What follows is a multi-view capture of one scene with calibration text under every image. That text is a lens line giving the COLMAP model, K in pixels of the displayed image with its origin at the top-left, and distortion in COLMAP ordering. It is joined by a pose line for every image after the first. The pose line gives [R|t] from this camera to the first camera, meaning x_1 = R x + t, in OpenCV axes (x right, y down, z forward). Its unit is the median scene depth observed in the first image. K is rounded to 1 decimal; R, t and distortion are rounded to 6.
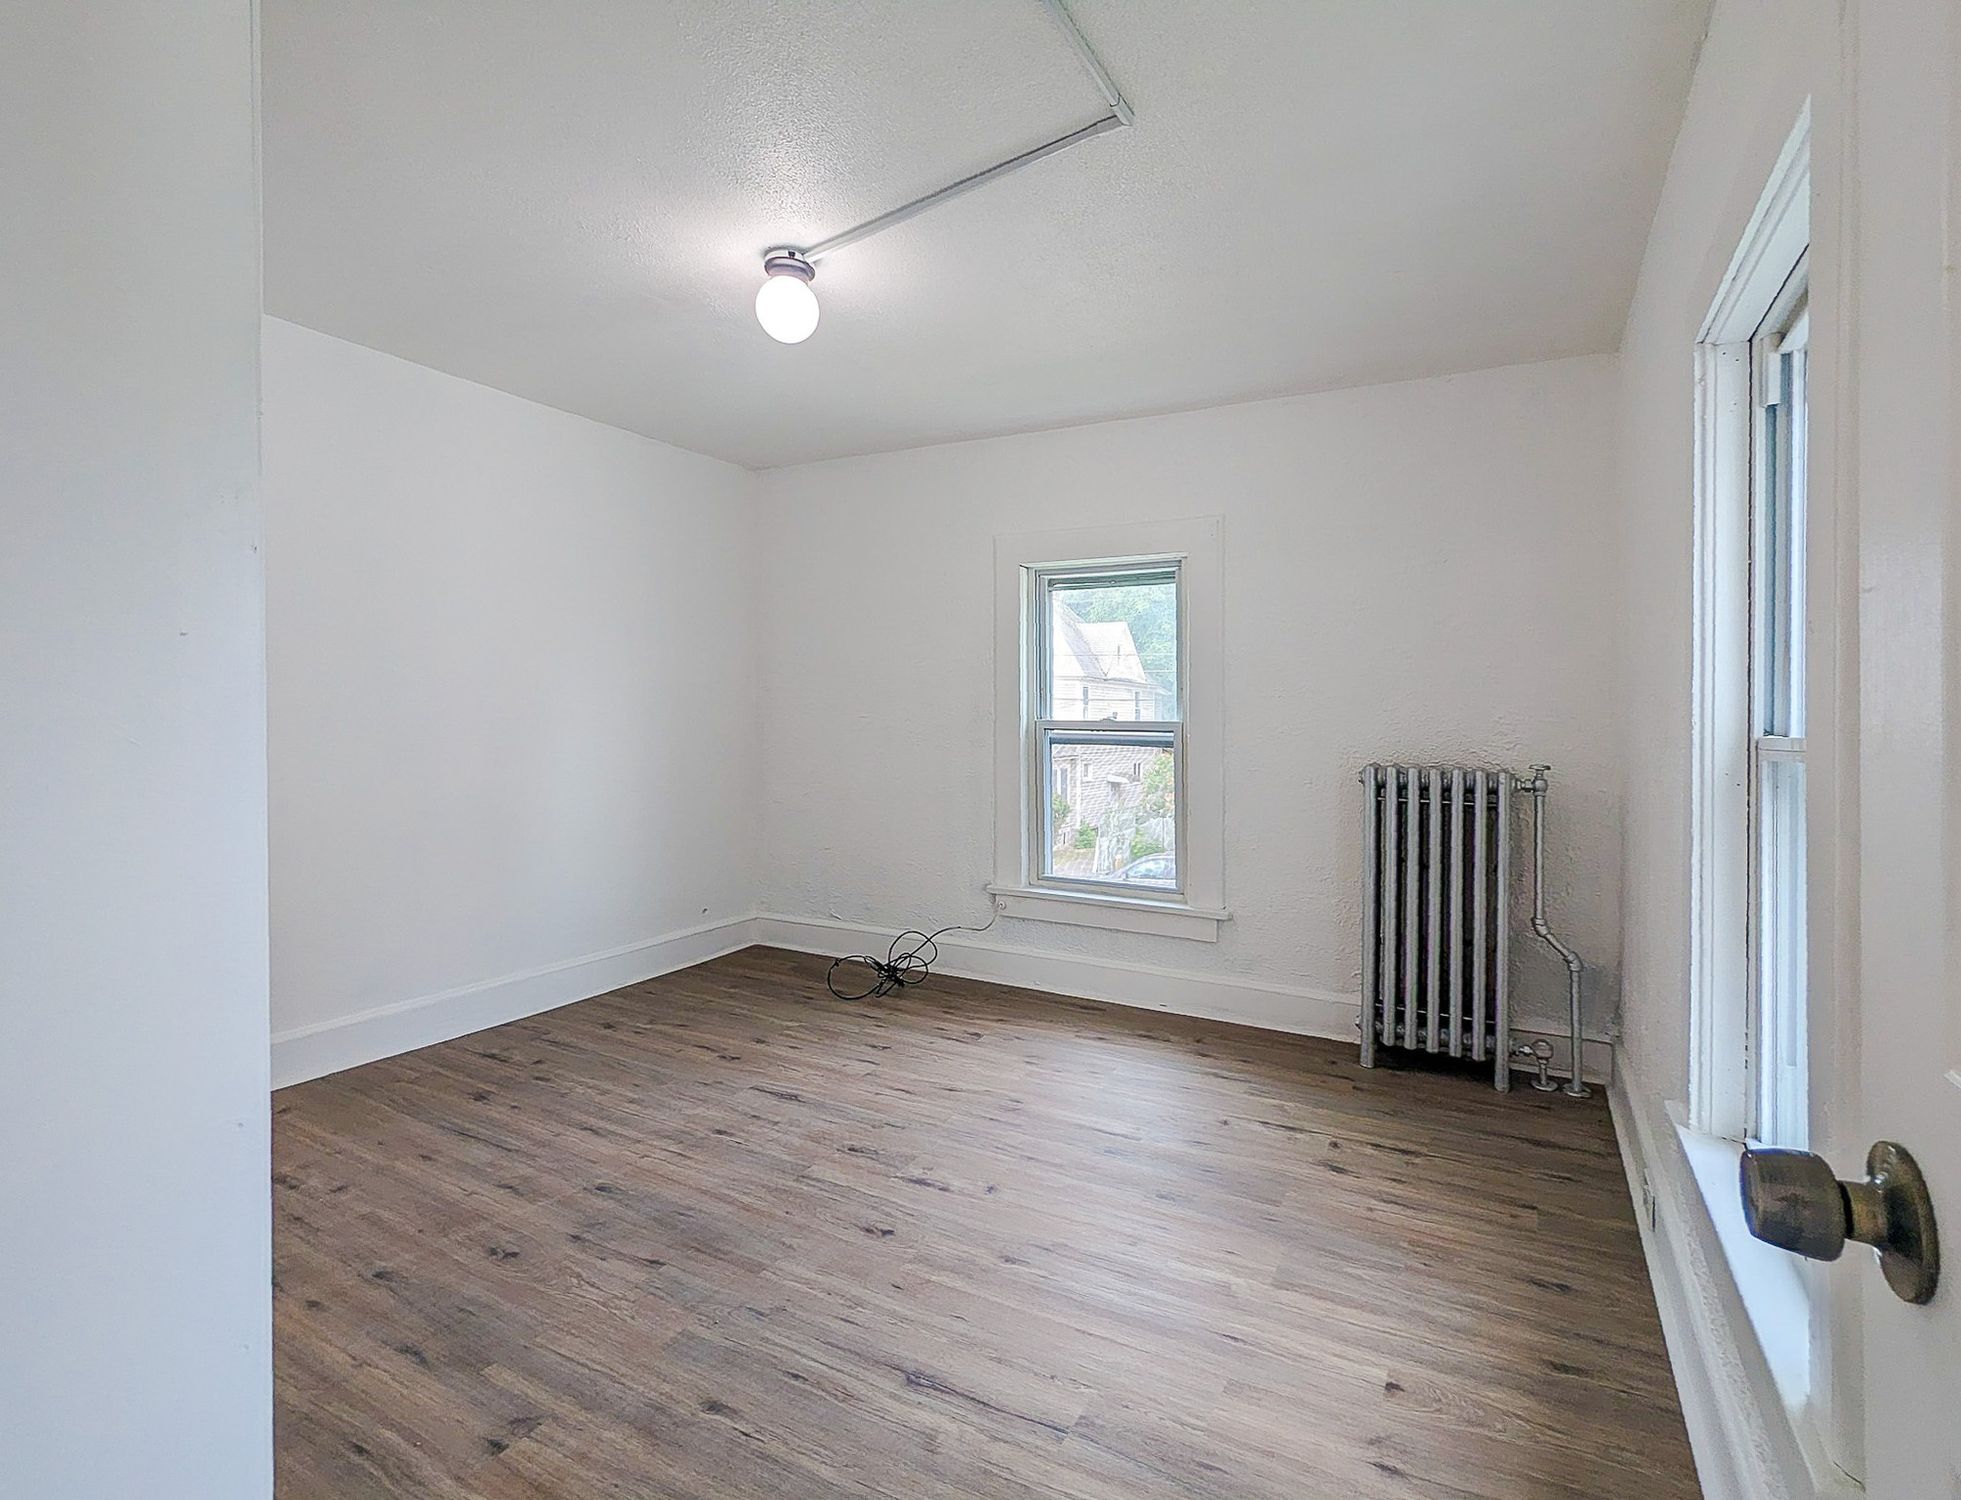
lens RADIAL K [[956.4, 0, 1021.5], [0, 956.4, 744.5], [0, 0, 1]] dist [0.001091, 0.000244]
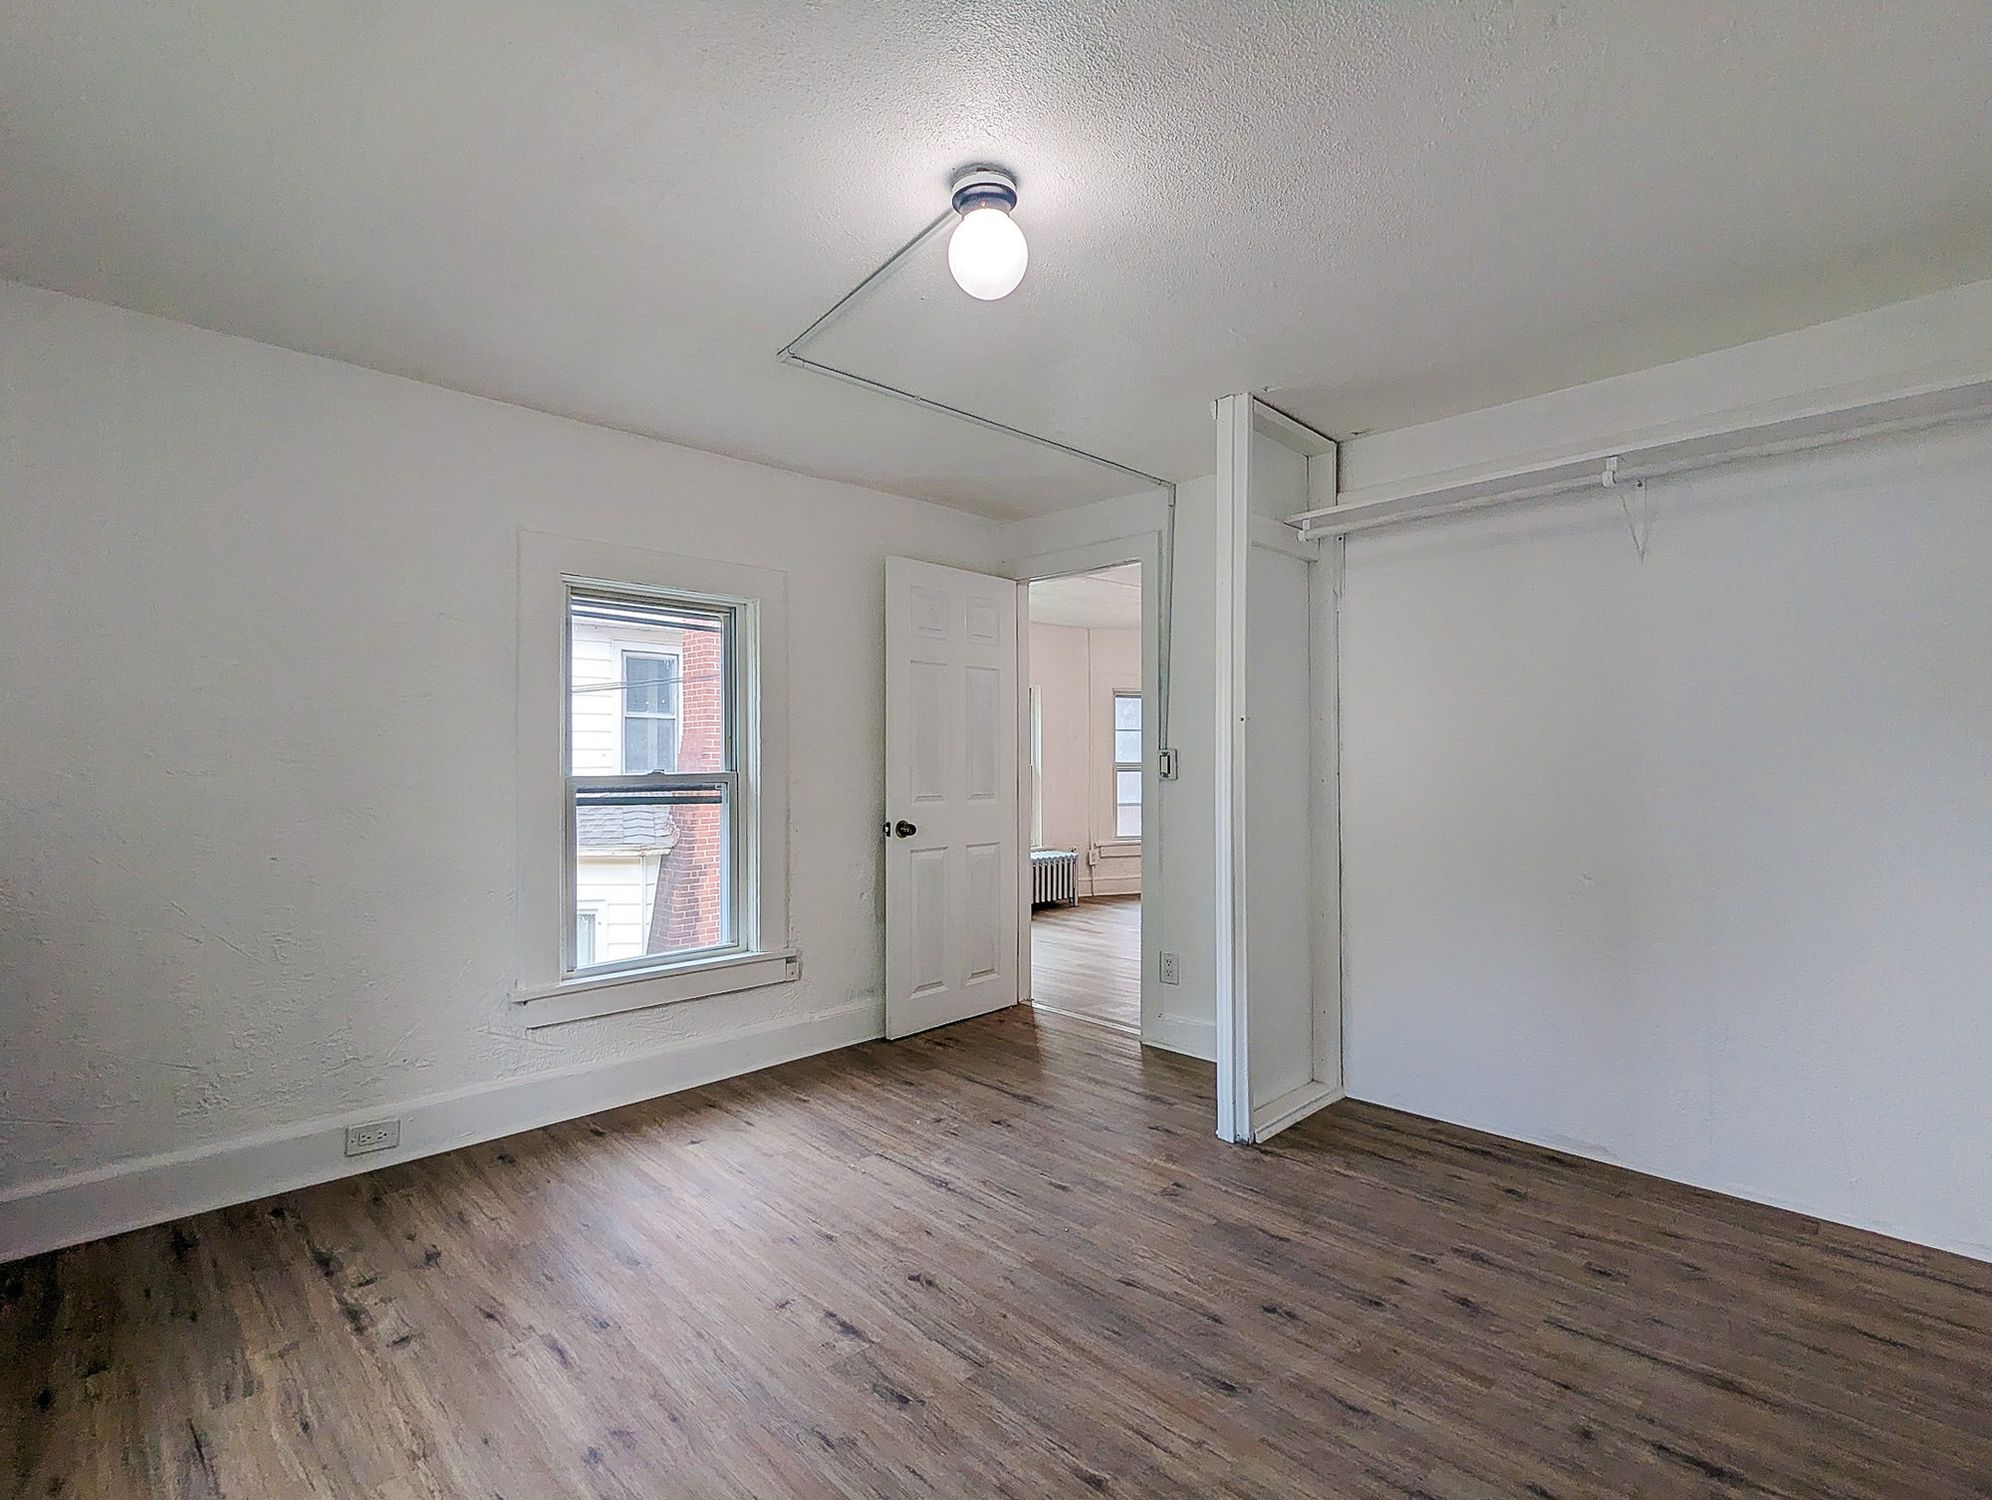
lens RADIAL K [[946.0, 0, 1001.4], [0, 946.0, 739.7], [0, 0, 1]] dist [-0.000863, -0.001321]
pose [[-0.951978, -0.007892, 0.306065, -0.505139], [-0.005798, 0.999953, 0.007751, -0.070715], [-0.306111, 0.005604, -0.951979, 1.826227]]
